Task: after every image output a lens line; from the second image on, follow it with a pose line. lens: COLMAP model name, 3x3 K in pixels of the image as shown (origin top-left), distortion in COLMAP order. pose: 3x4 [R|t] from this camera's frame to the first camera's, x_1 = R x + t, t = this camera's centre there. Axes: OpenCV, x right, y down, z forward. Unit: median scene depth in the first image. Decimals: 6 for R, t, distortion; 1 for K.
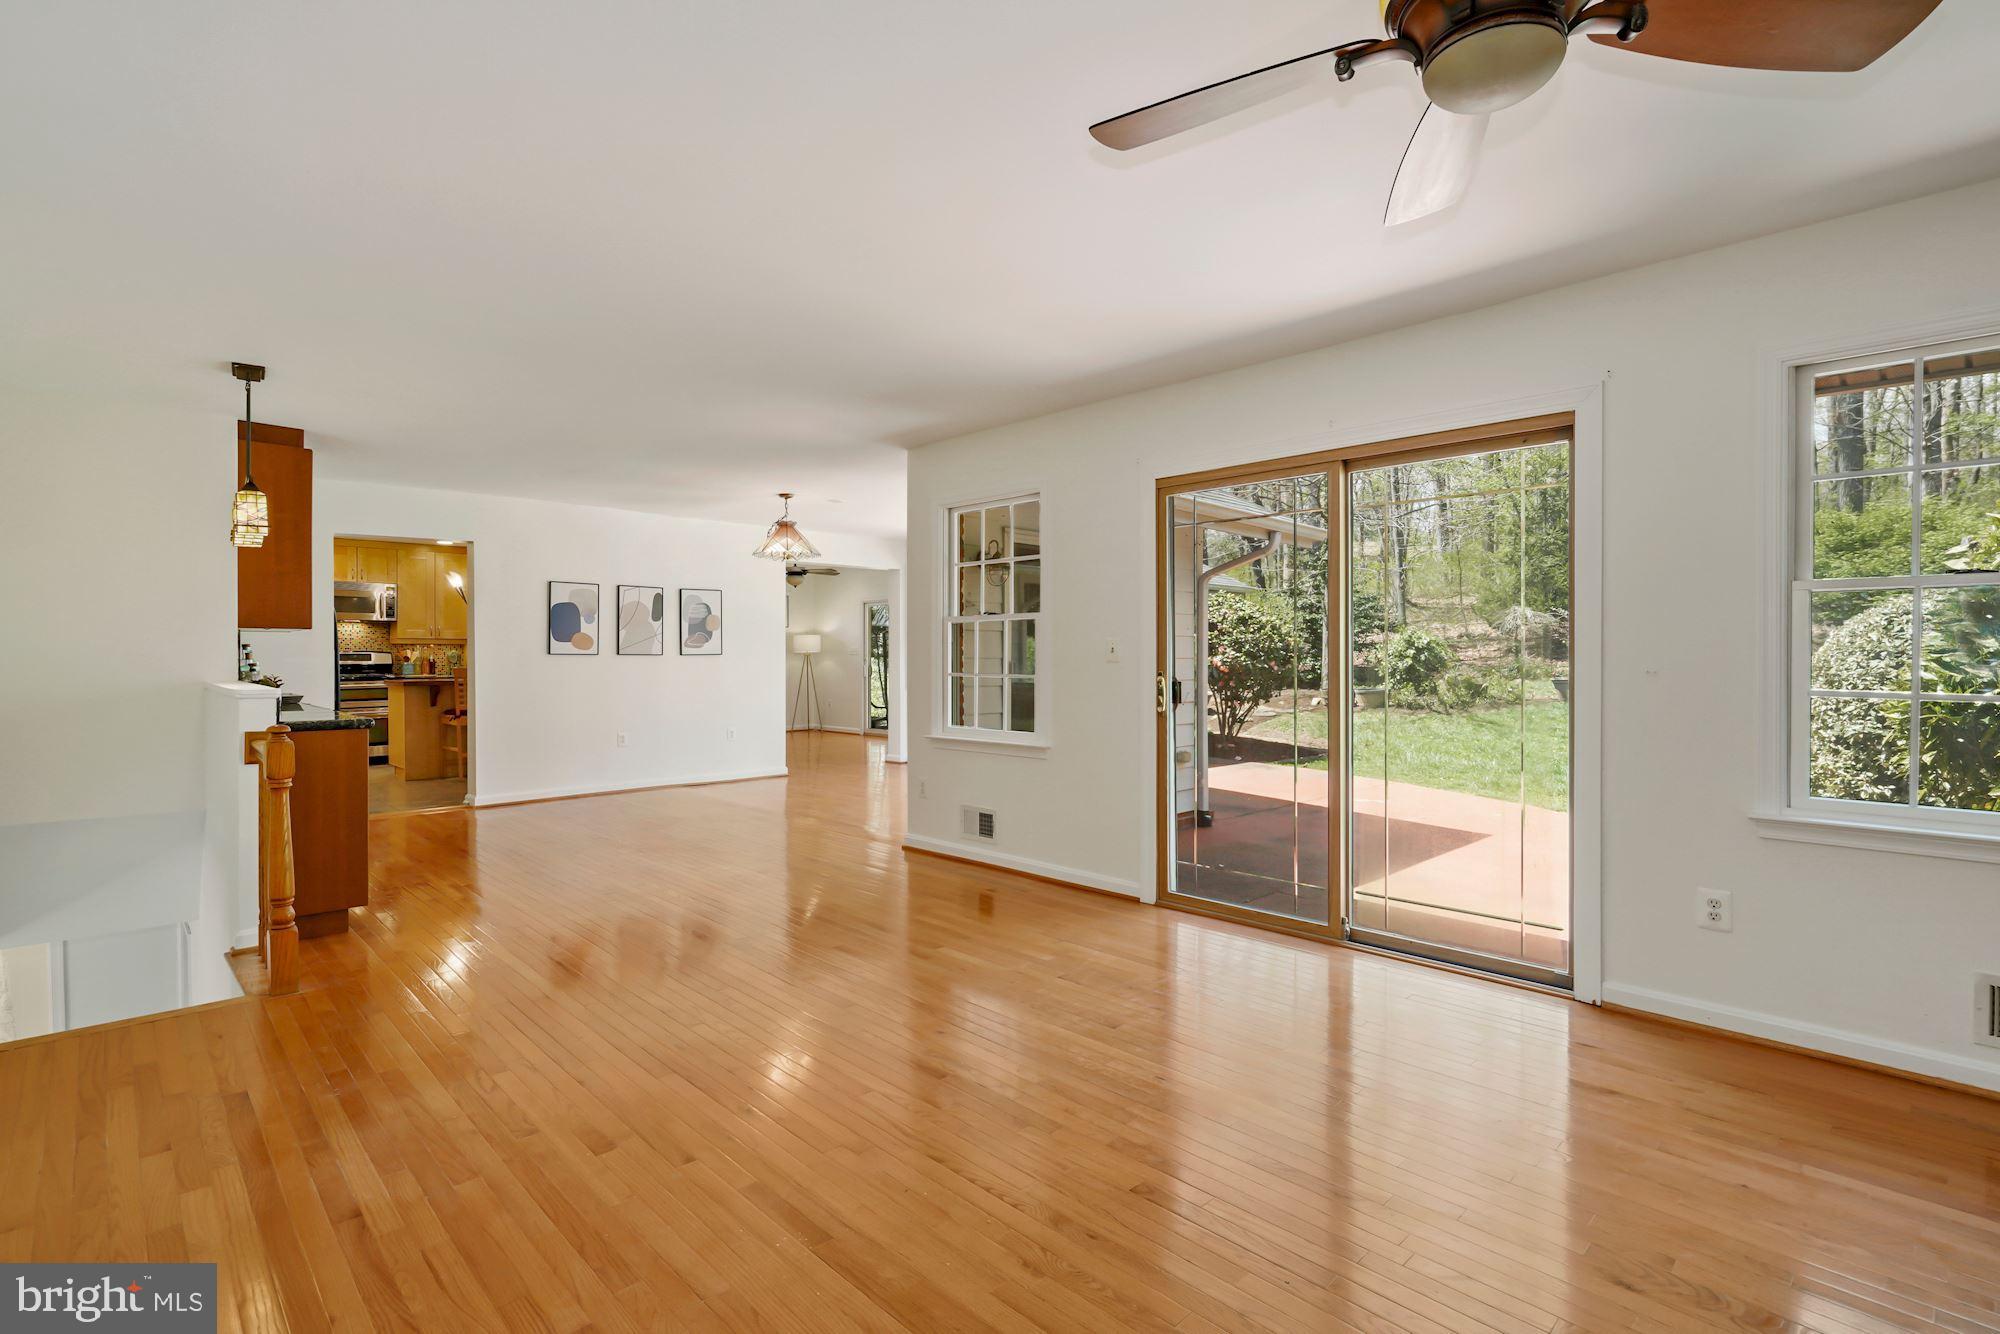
lens RADIAL K [[941.6, 0, 989.9], [0, 941.6, 657.3], [0, 0, 1]] dist [-0.003968, 0.000026]
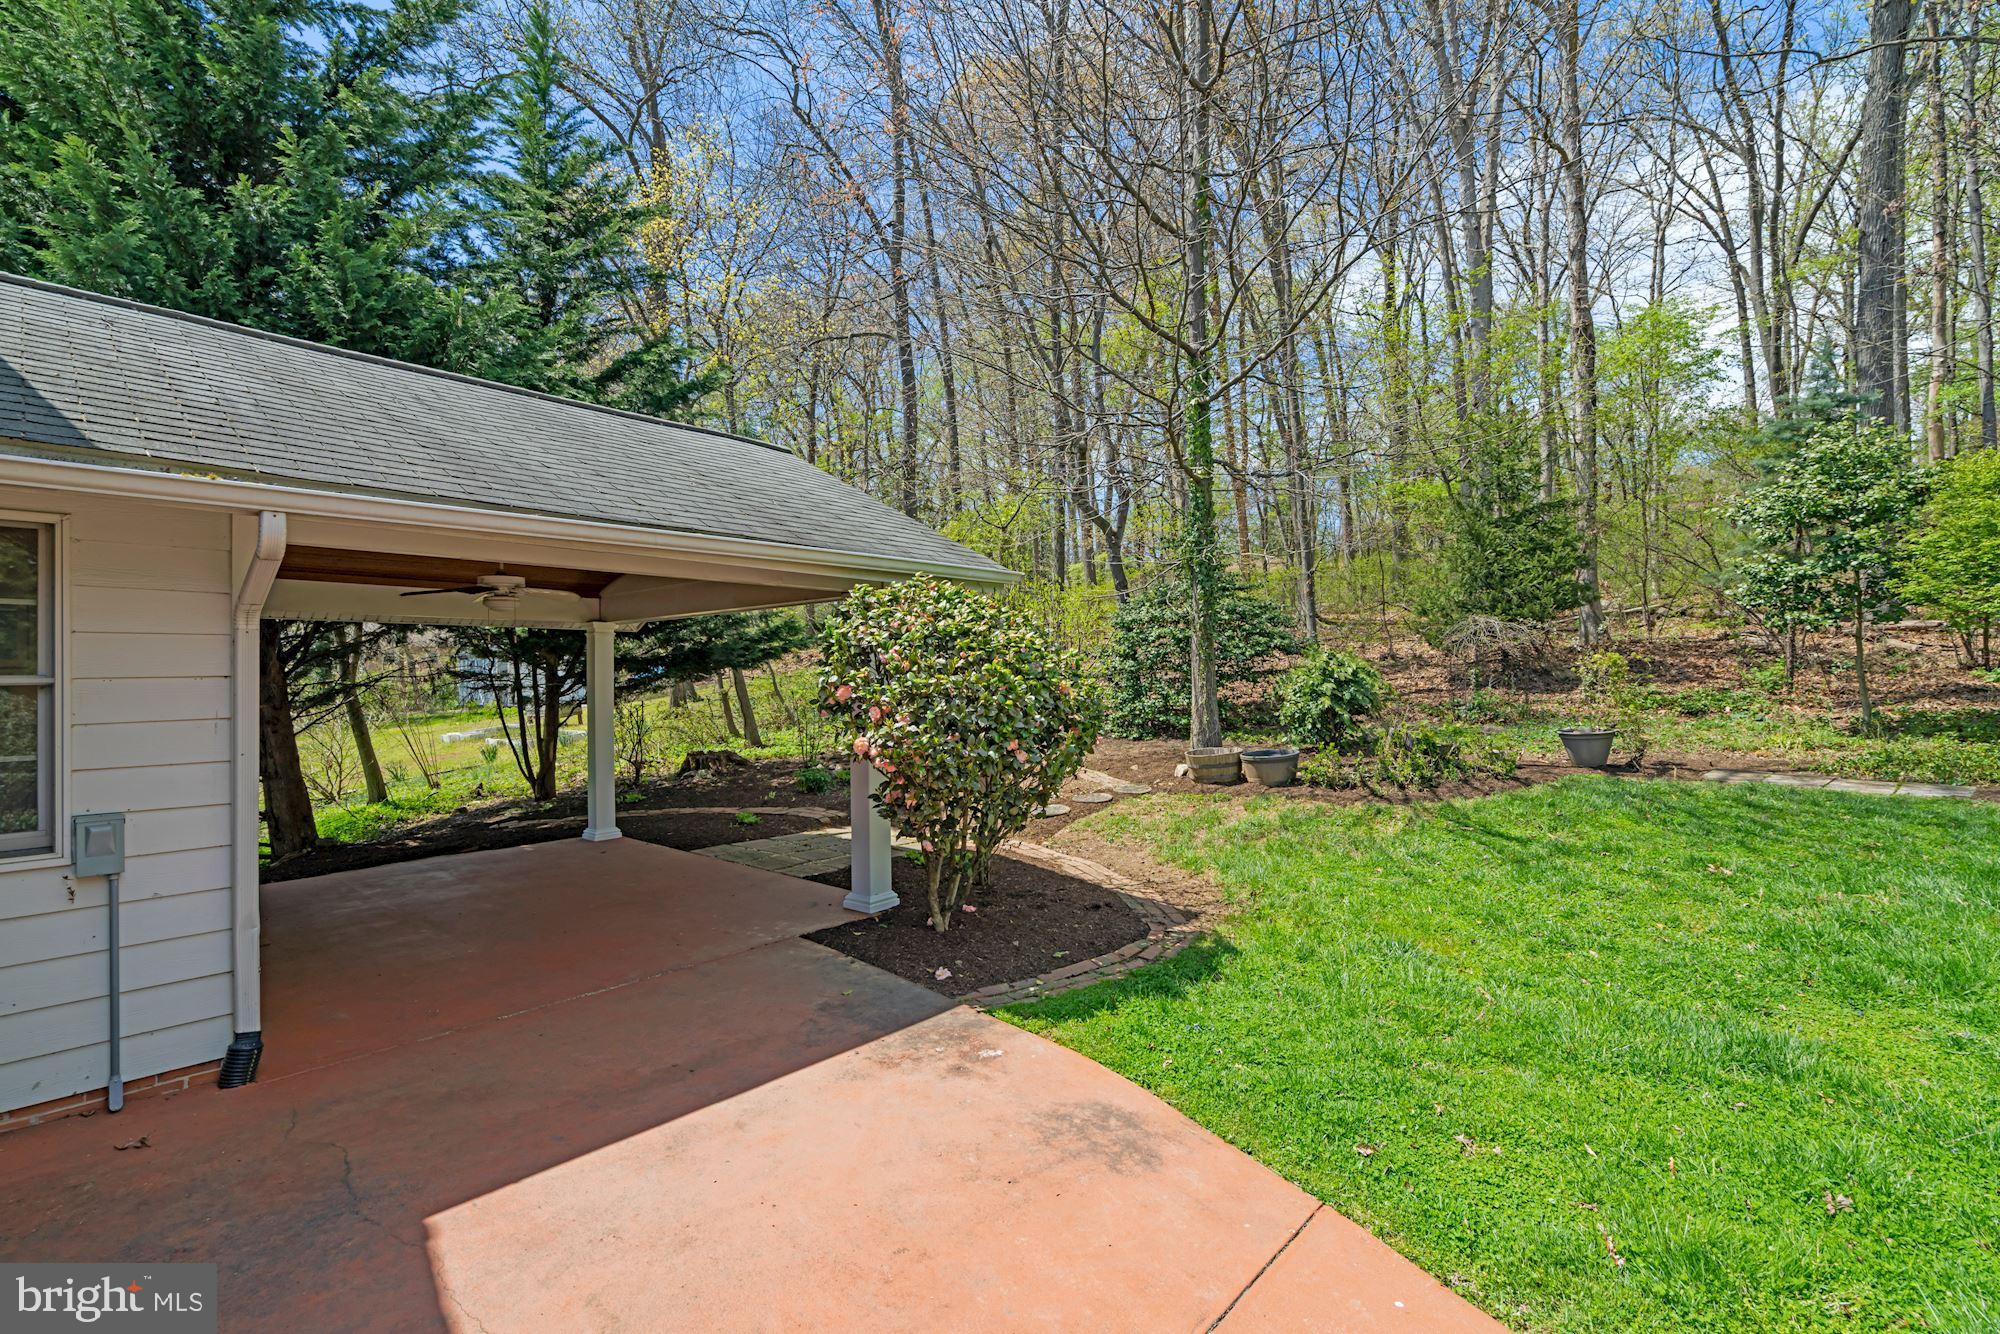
lens RADIAL K [[899.9, 0, 993.7], [0, 899.9, 664.3], [0, 0, 1]] dist [-0.000482, 0.000832]
pose [[0.997033, -0.010295, 0.076283, 0.321808], [0.011354, 0.999845, -0.013454, -0.028543], [-0.076132, 0.014280, 0.996995, 0.752728]]
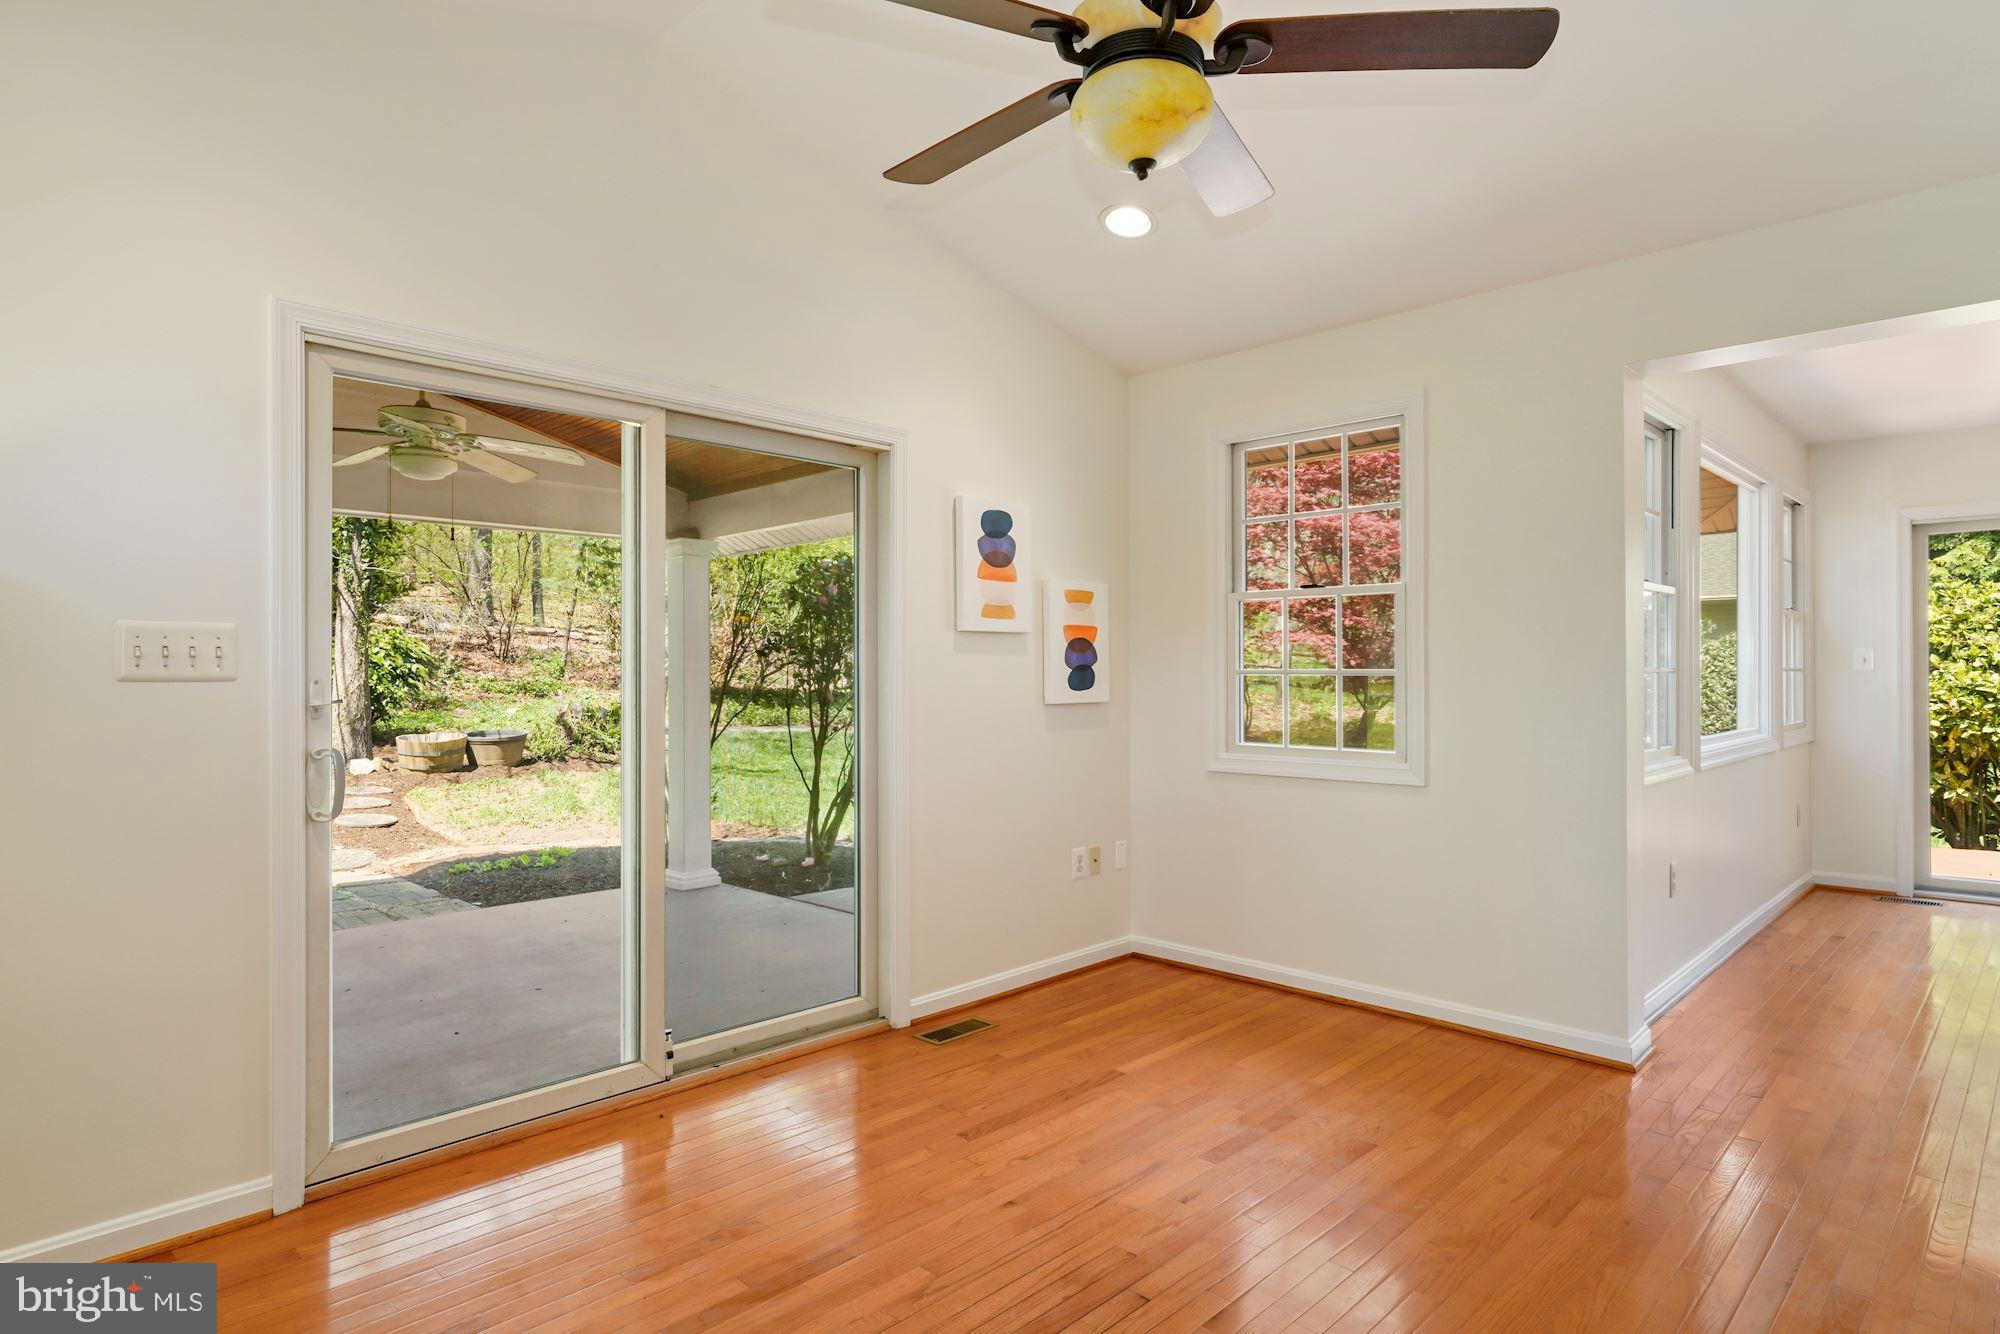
lens RADIAL K [[1088.1, 0, 974.1], [0, 1088.1, 671.6], [0, 0, 1]] dist [0.035671, -0.000017]
pose [[-0.004989, 0.001110, 0.999987, -0.428147], [0.000524, 0.999999, -0.001108, -0.004141], [-0.999987, 0.000518, -0.004990, 1.215120]]
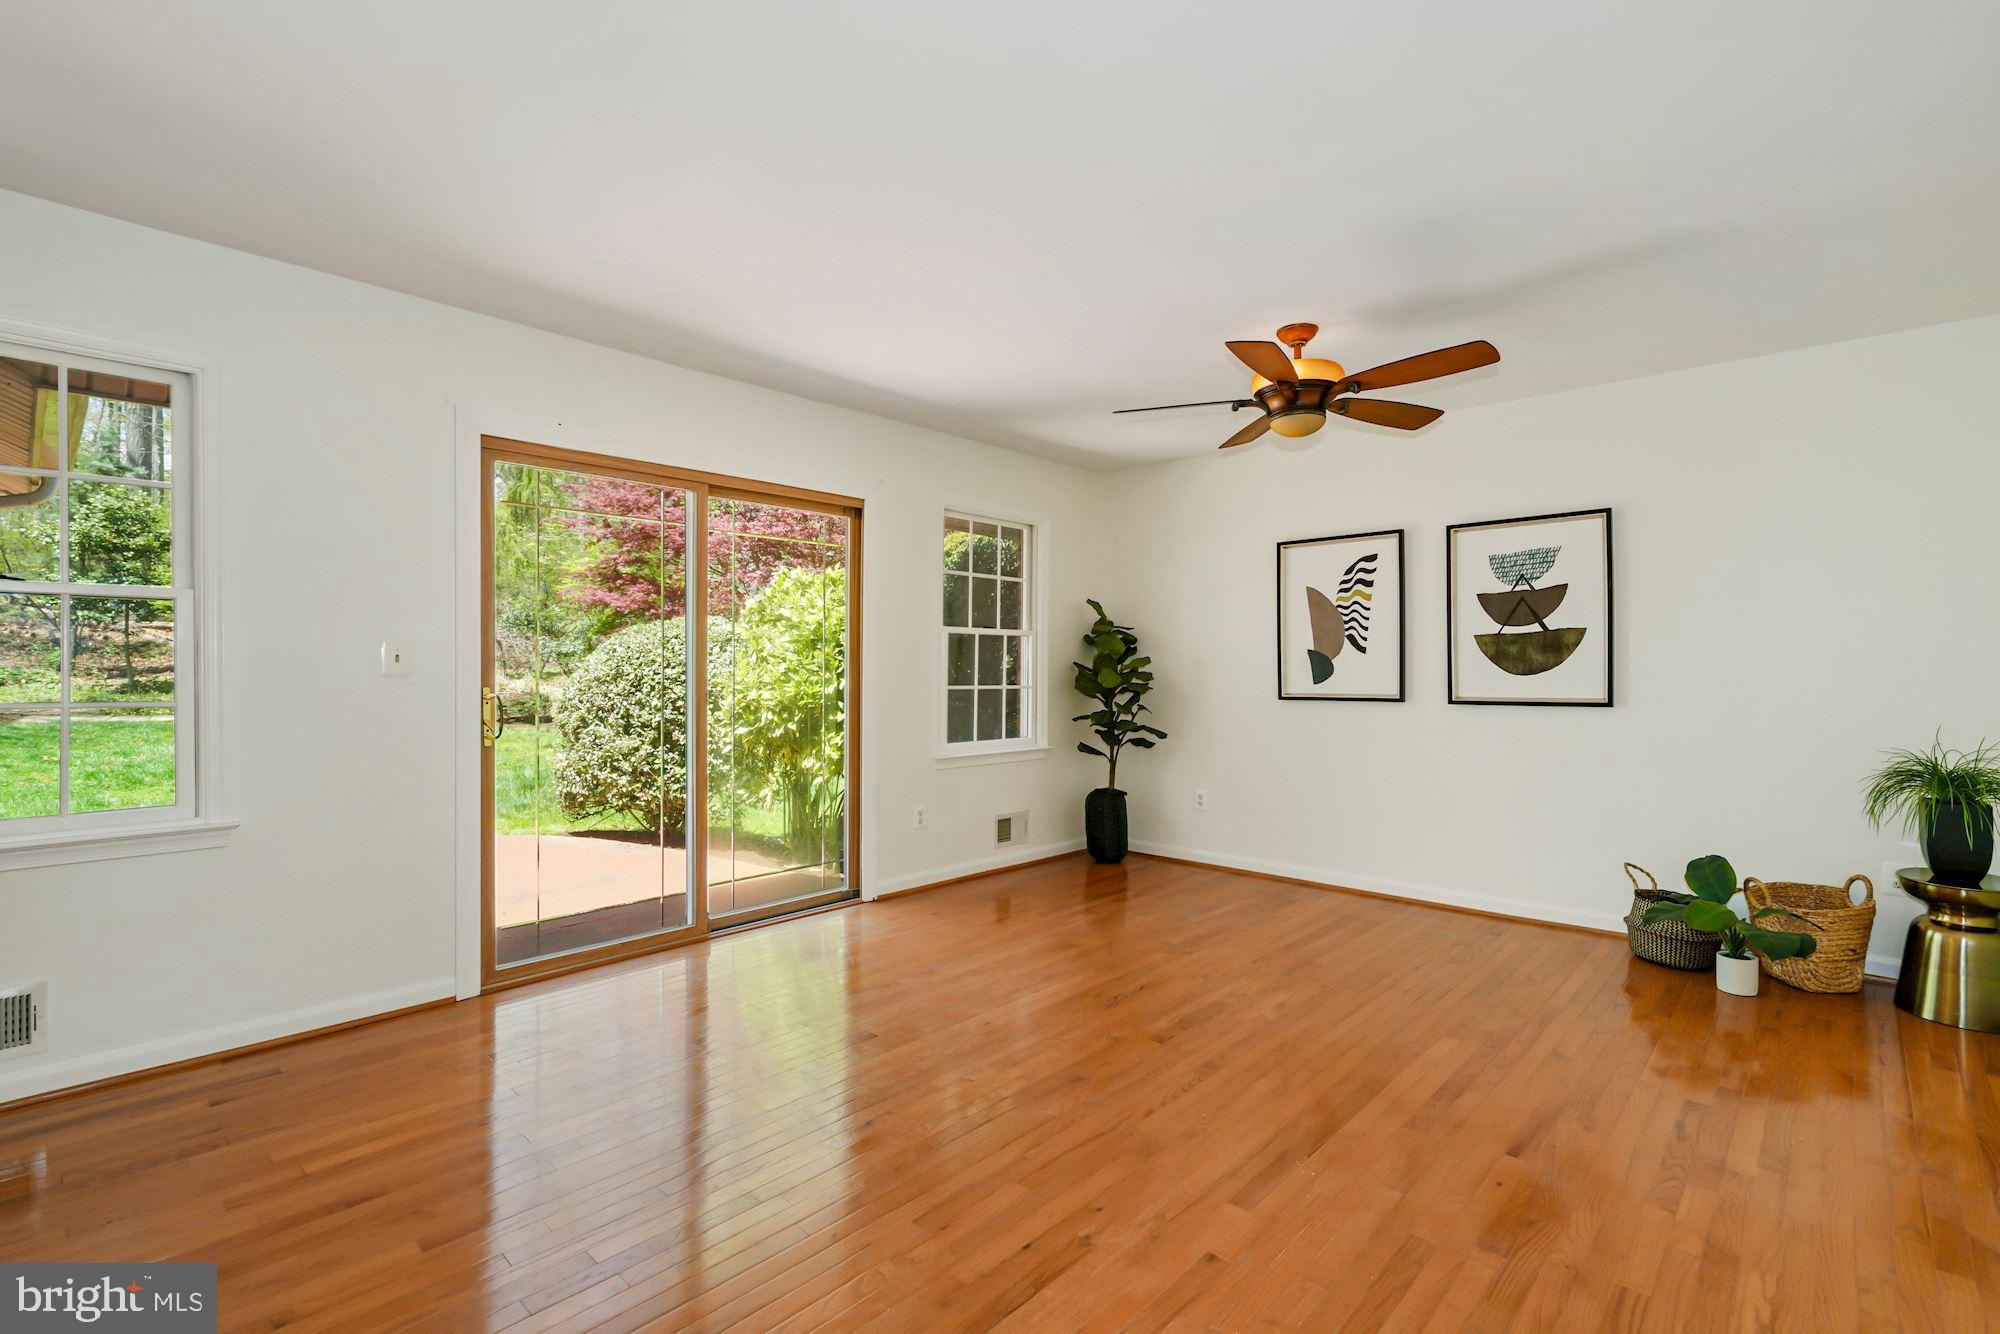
lens RADIAL K [[899.9, 0, 993.7], [0, 899.9, 664.3], [0, 0, 1]] dist [-0.000482, 0.000832]
pose [[-0.047814, 0.003833, 0.998849, -0.248267], [-0.001873, 0.999991, -0.003927, -0.000478], [-0.998855, -0.002058, -0.047806, 0.271854]]
